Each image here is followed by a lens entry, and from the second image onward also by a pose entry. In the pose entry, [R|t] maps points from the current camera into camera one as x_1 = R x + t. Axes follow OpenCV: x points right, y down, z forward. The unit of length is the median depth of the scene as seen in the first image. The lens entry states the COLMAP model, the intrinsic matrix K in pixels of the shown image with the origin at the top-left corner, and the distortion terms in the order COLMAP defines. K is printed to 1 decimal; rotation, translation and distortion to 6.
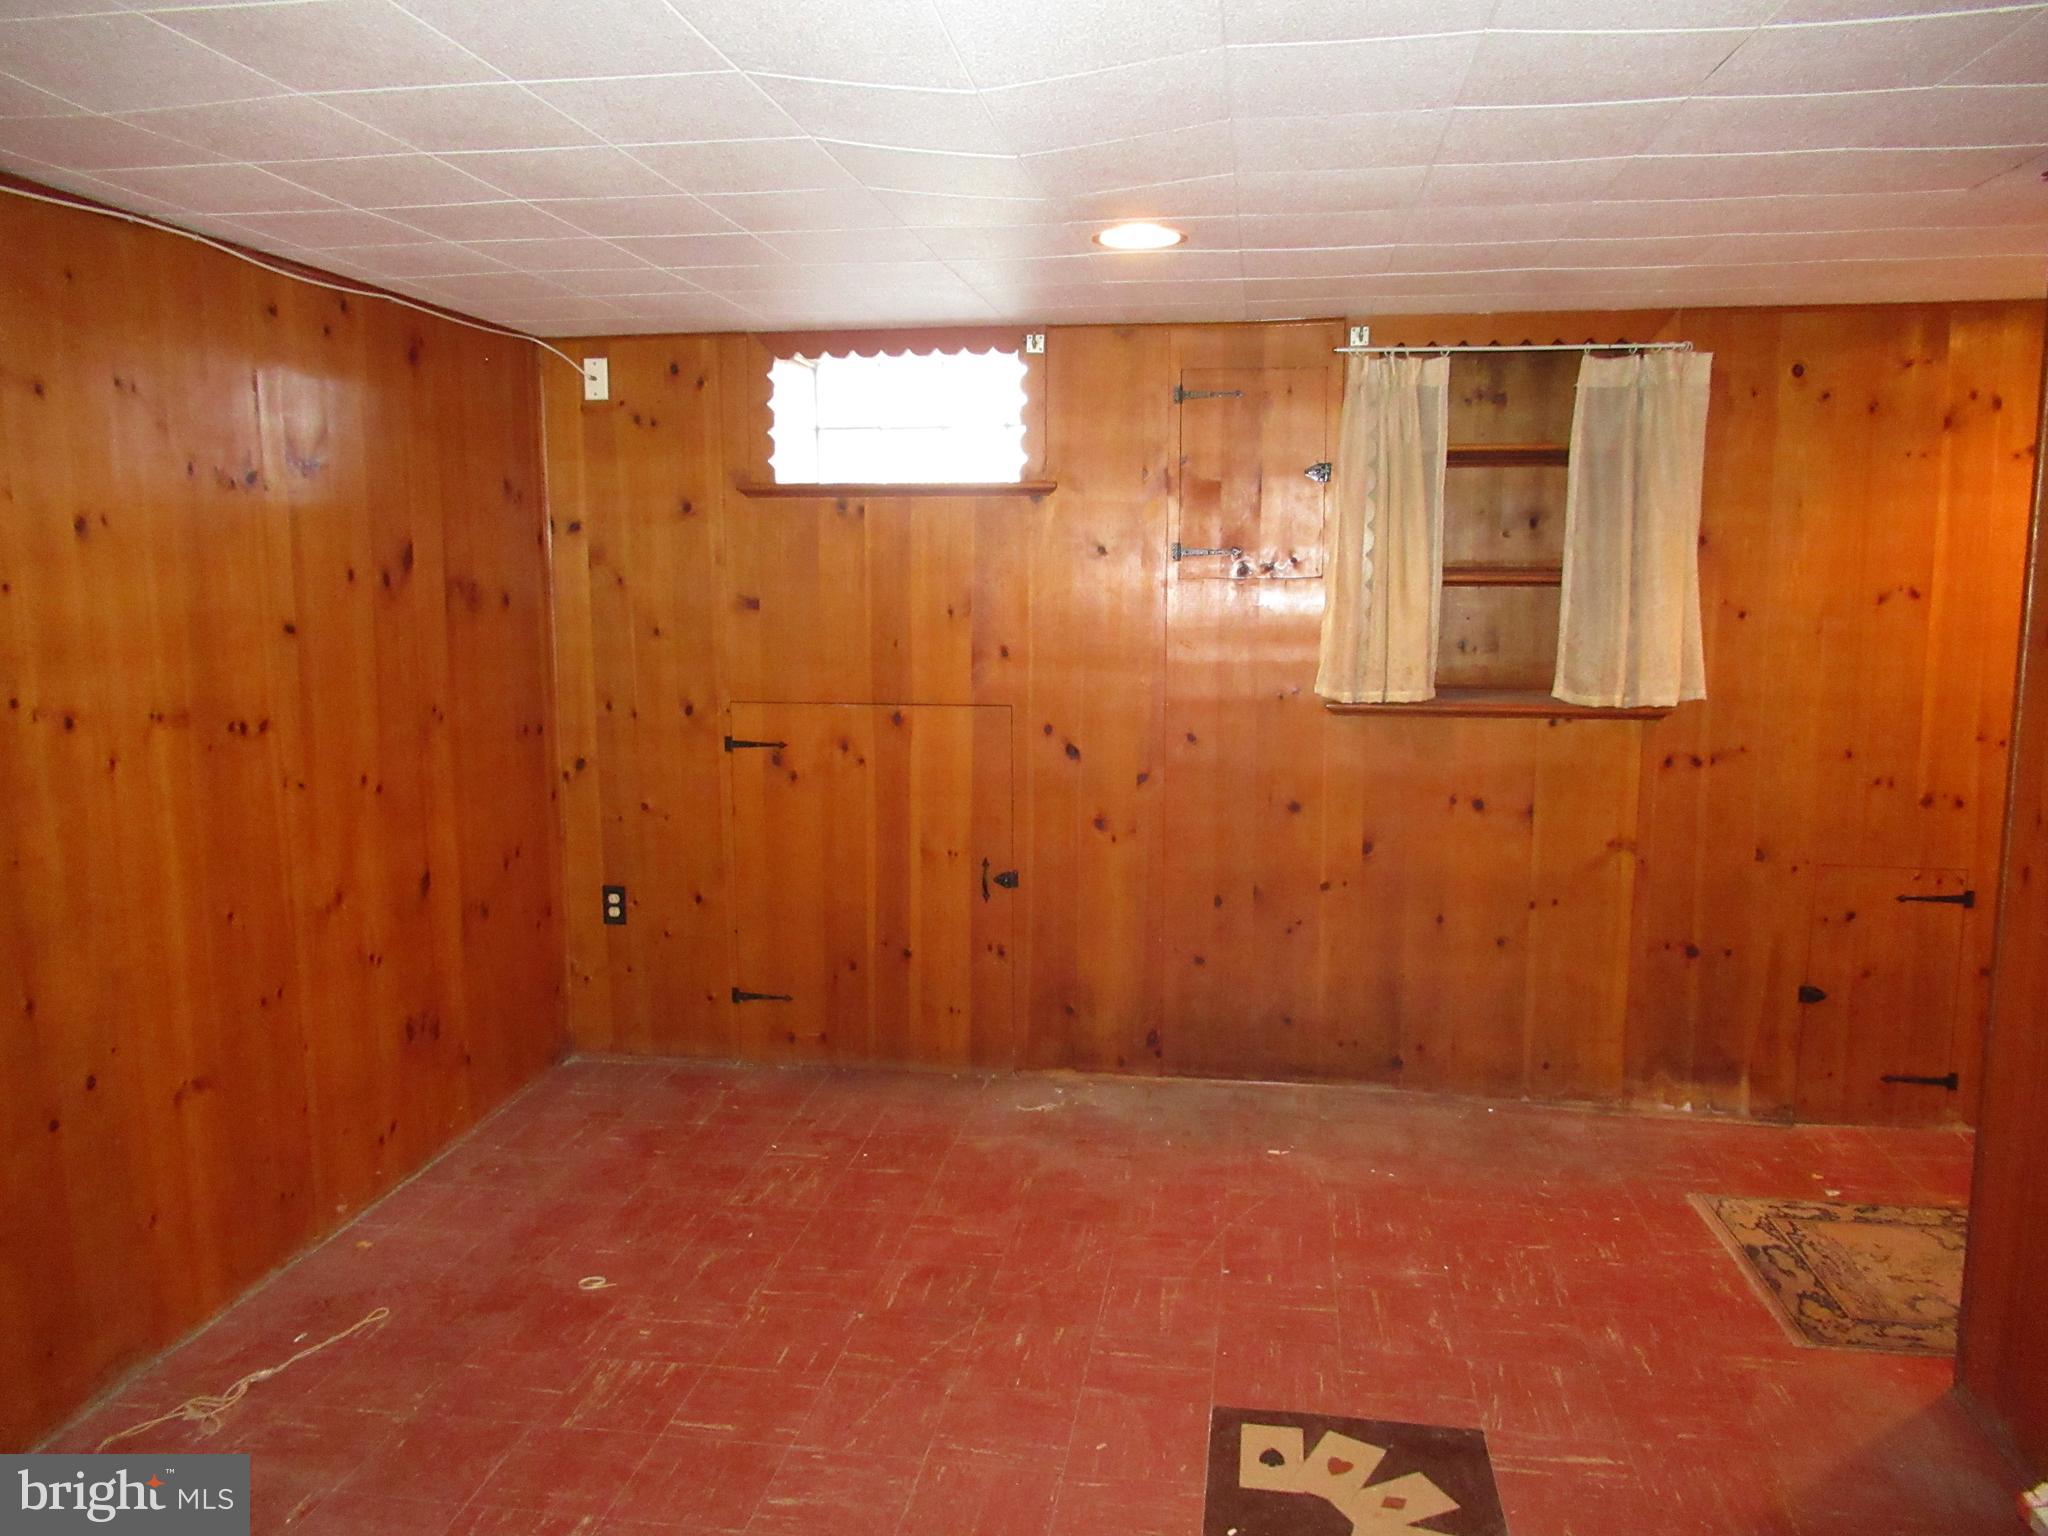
lens RADIAL K [[1521.9, 0, 1022.4], [0, 1521.9, 765.8], [0, 0, 1]] dist [-0.008246, -0.000696]
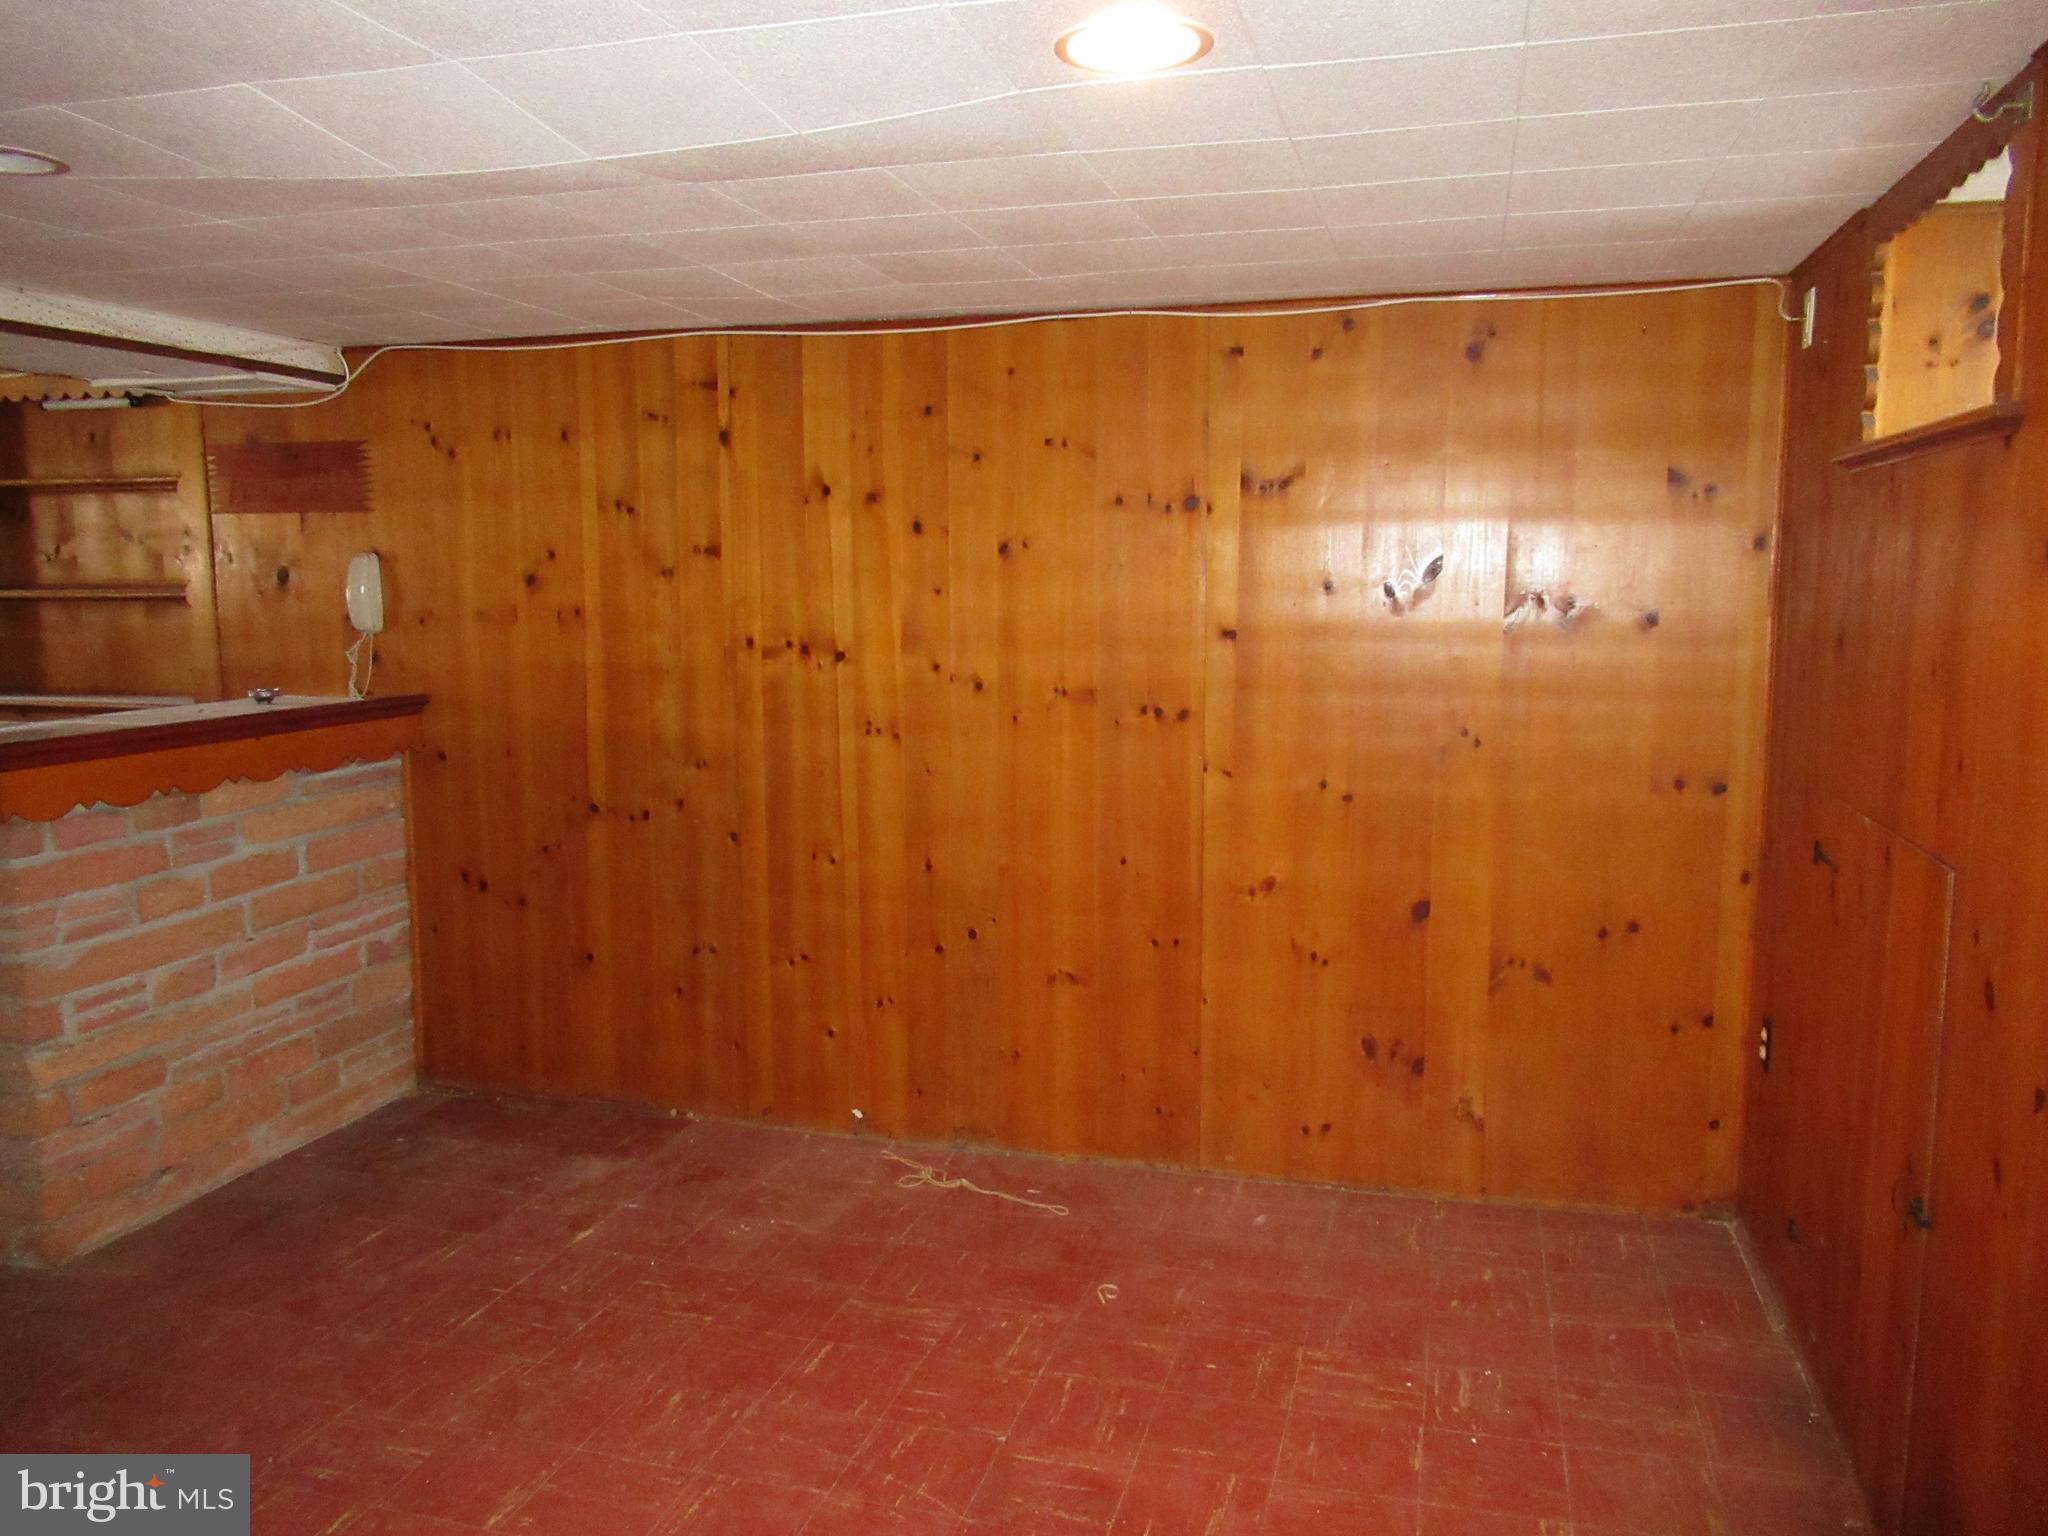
lens RADIAL K [[1521.9, 0, 1018.8], [0, 1521.9, 766.4], [0, 0, 1]] dist [-0.008246, -0.000696]
pose [[-0.122310, 0.128429, -0.984148, 0.530545], [-0.126835, 0.981439, 0.143838, -0.109540], [0.984354, 0.142417, -0.103750, 0.788034]]
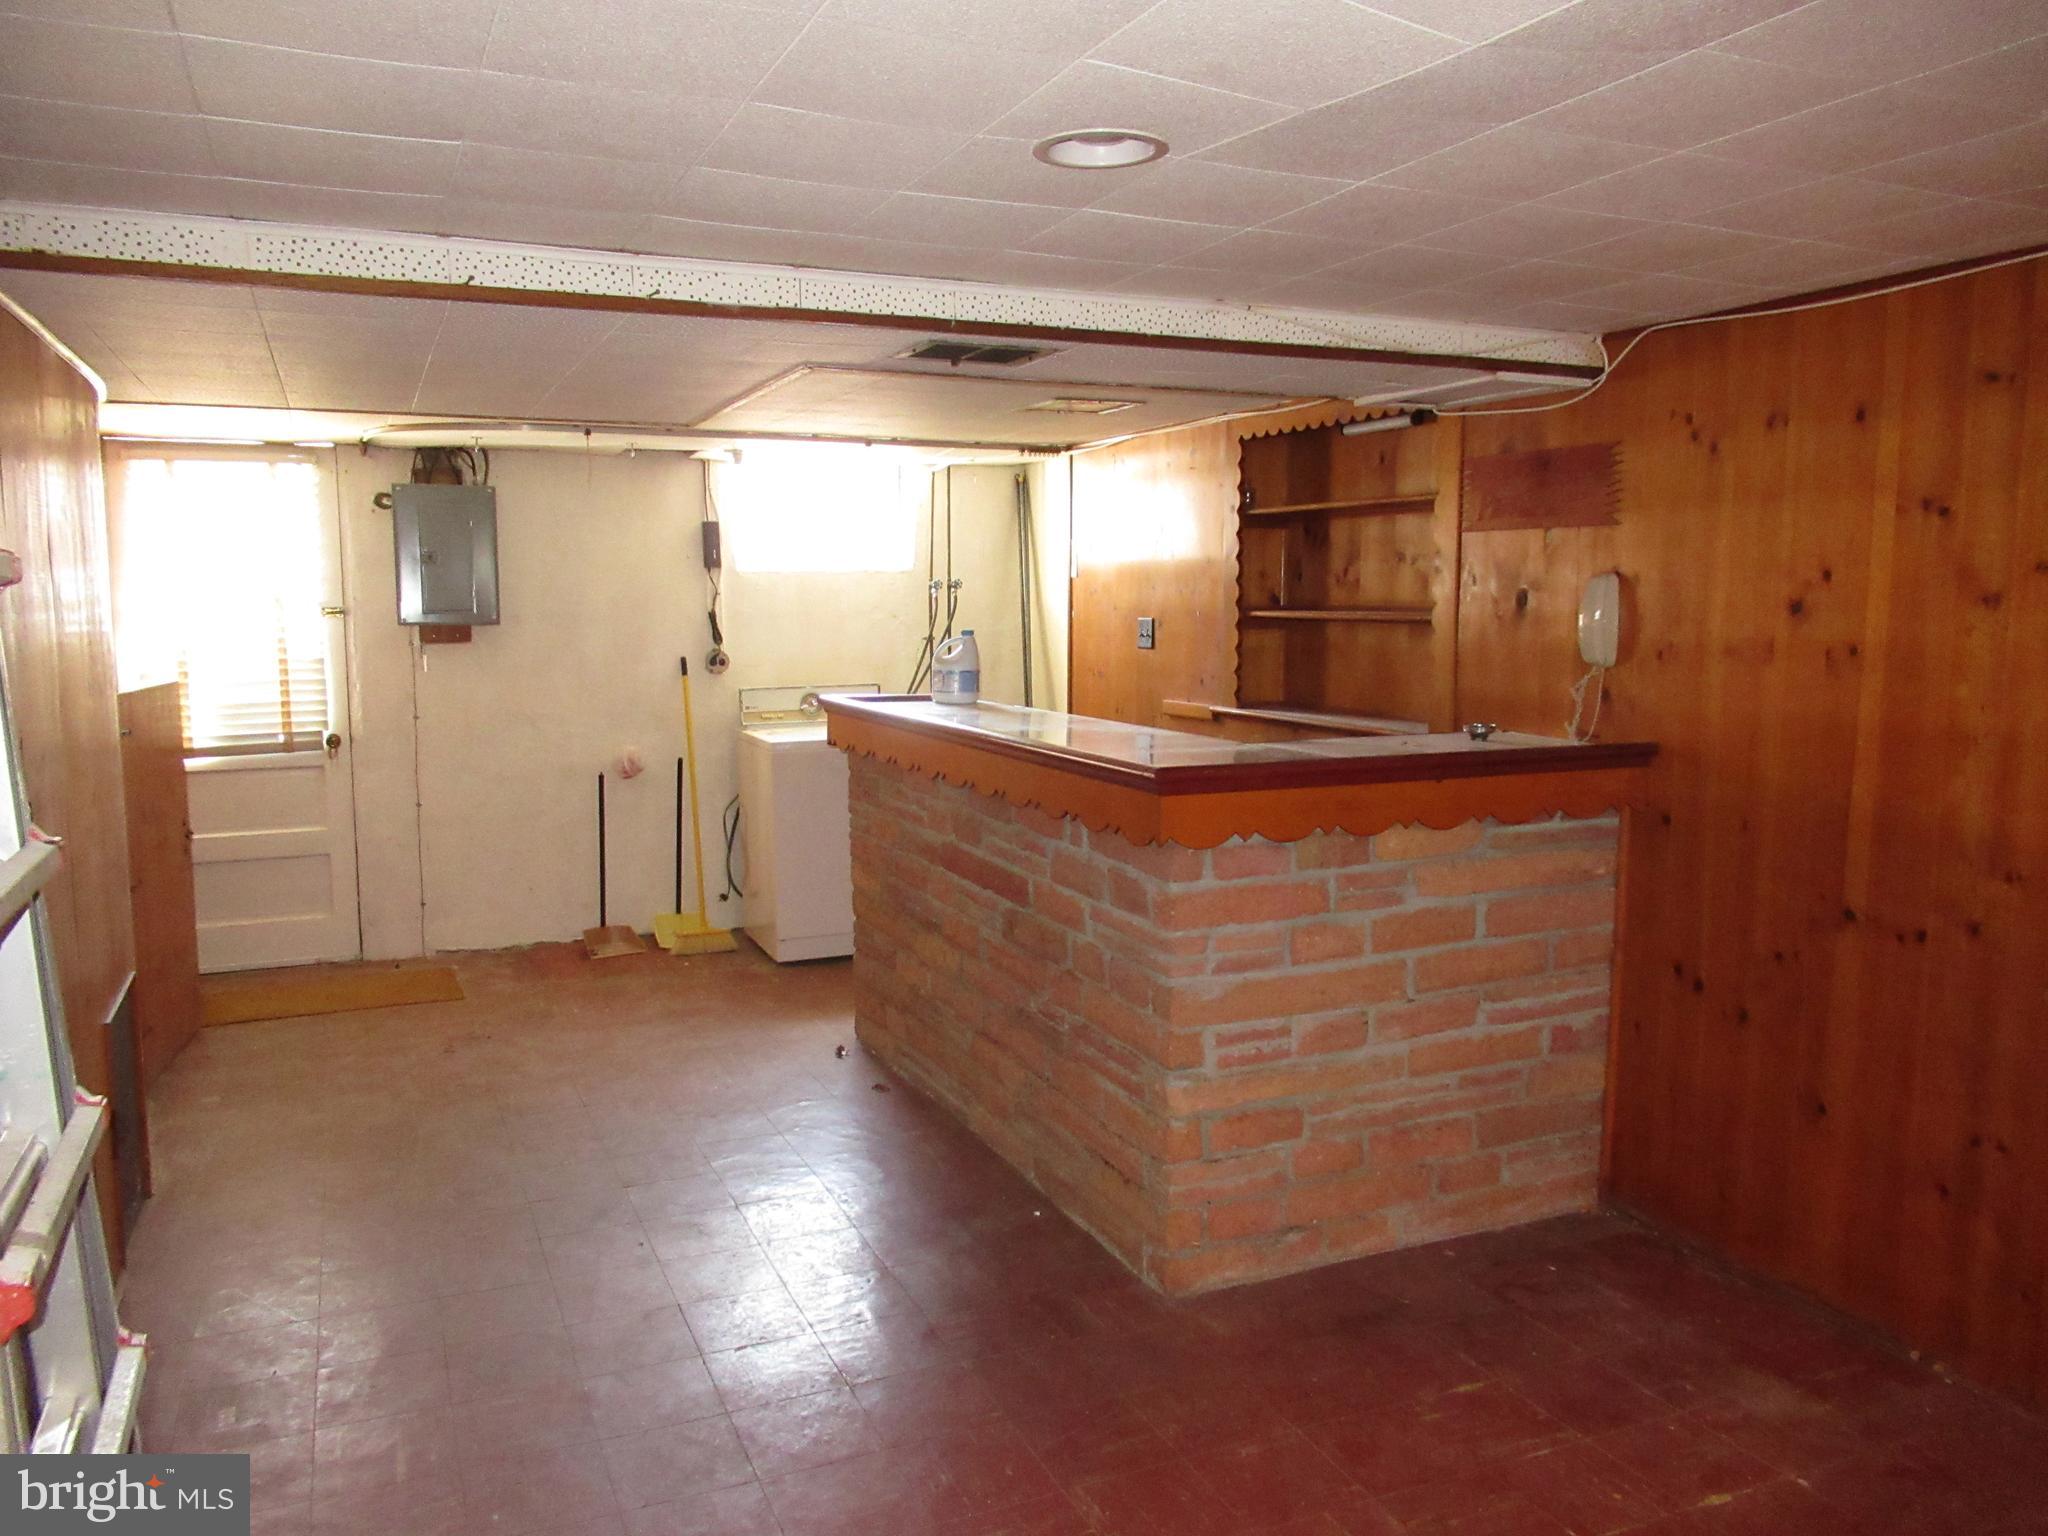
lens RADIAL K [[1521.9, 0, 1019.2], [0, 1521.9, 770.5], [0, 0, 1]] dist [-0.008246, -0.000696]
pose [[-0.837655, 0.063698, -0.542473, 0.313862], [-0.071251, 0.971947, 0.224149, -0.109423], [0.541532, 0.226412, -0.809618, 0.778697]]
